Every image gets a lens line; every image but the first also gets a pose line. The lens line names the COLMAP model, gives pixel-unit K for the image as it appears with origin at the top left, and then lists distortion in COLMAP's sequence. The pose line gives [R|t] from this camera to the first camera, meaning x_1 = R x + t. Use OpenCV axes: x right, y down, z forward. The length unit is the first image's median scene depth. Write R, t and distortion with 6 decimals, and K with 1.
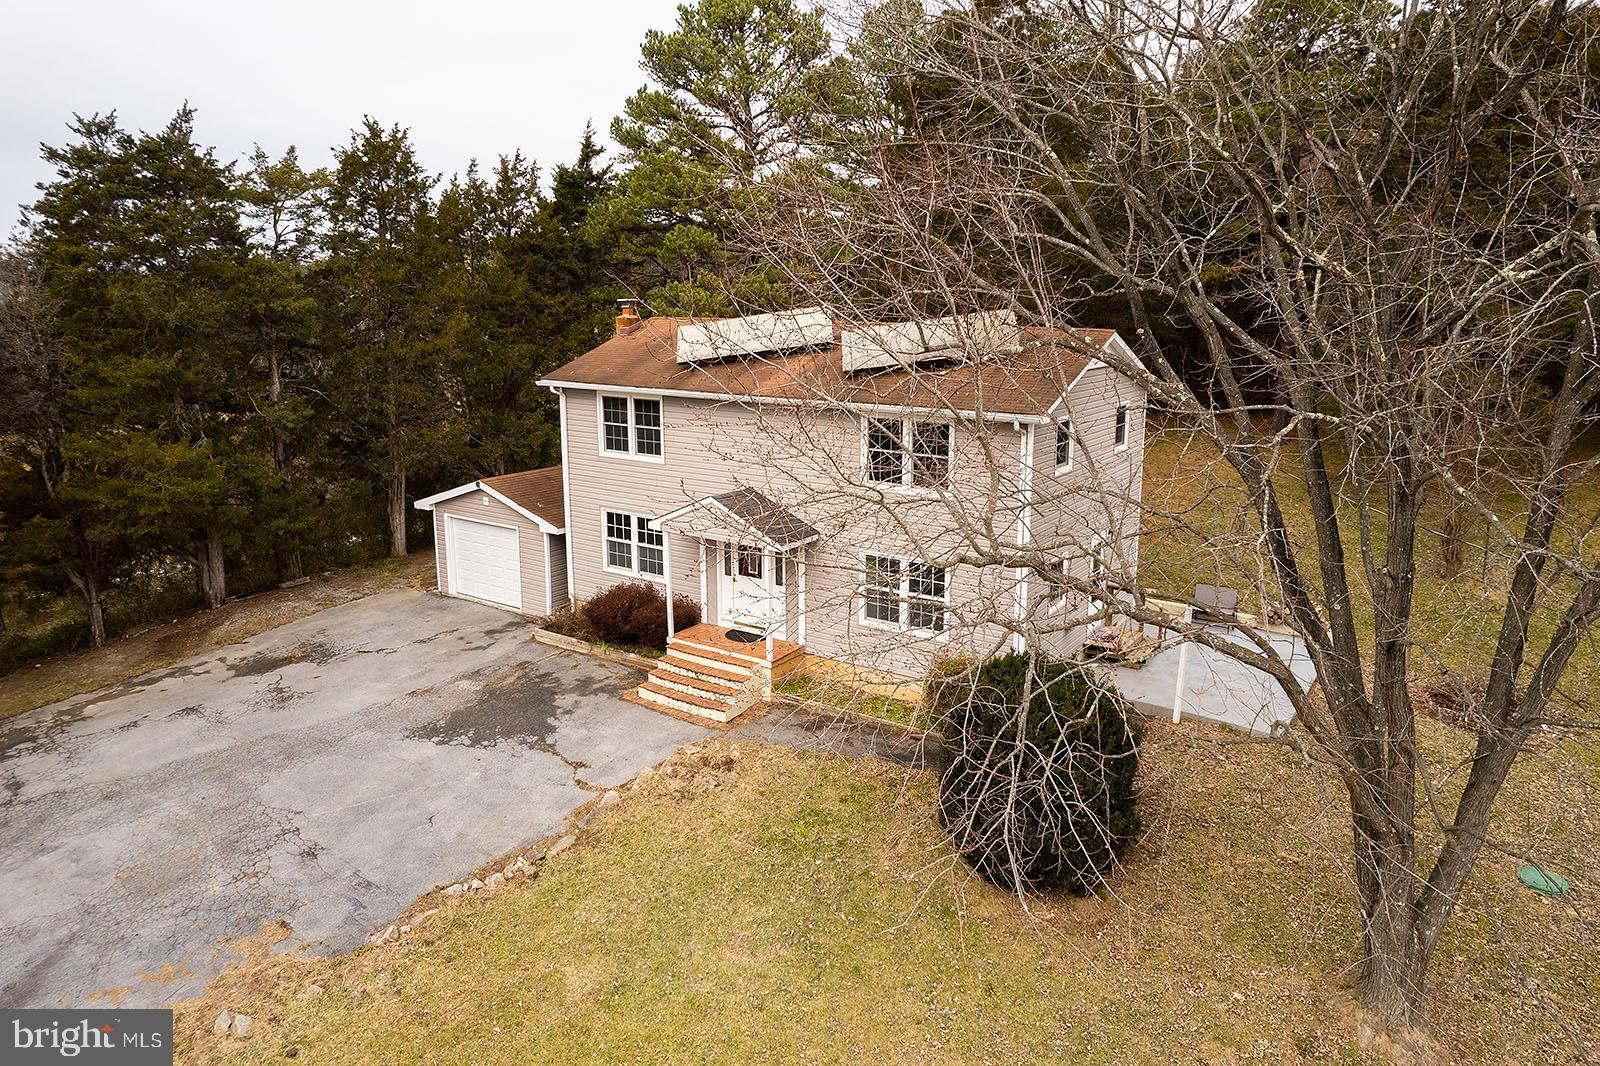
lens RADIAL K [[1075.1, 0, 779.2], [0, 1075.1, 489.6], [0, 0, 1]] dist [-0.081215, 0.094160]
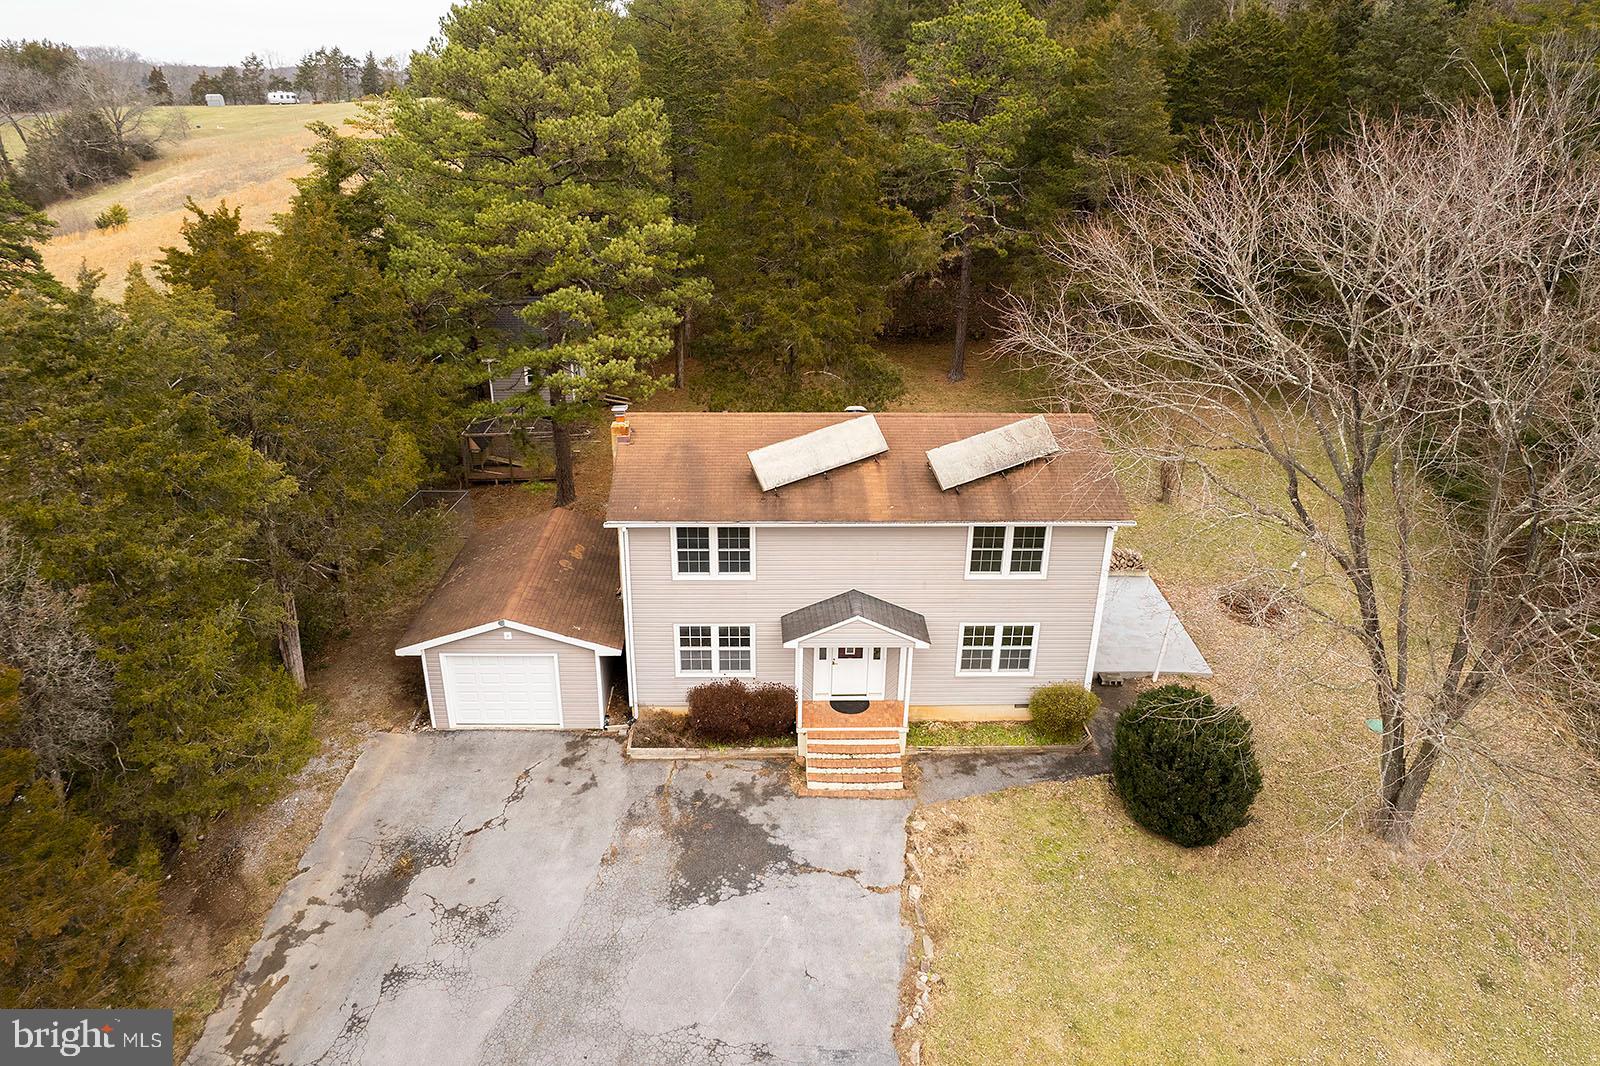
lens RADIAL K [[1026.2, 0, 789.2], [0, 1026.2, 533.1], [0, 0, 1]] dist [-0.041905, 0.004193]
pose [[0.809794, -0.224635, 0.542008, -0.671108], [0.101738, 0.963571, 0.247347, -0.342685], [-0.577826, -0.145158, 0.803148, 0.156260]]
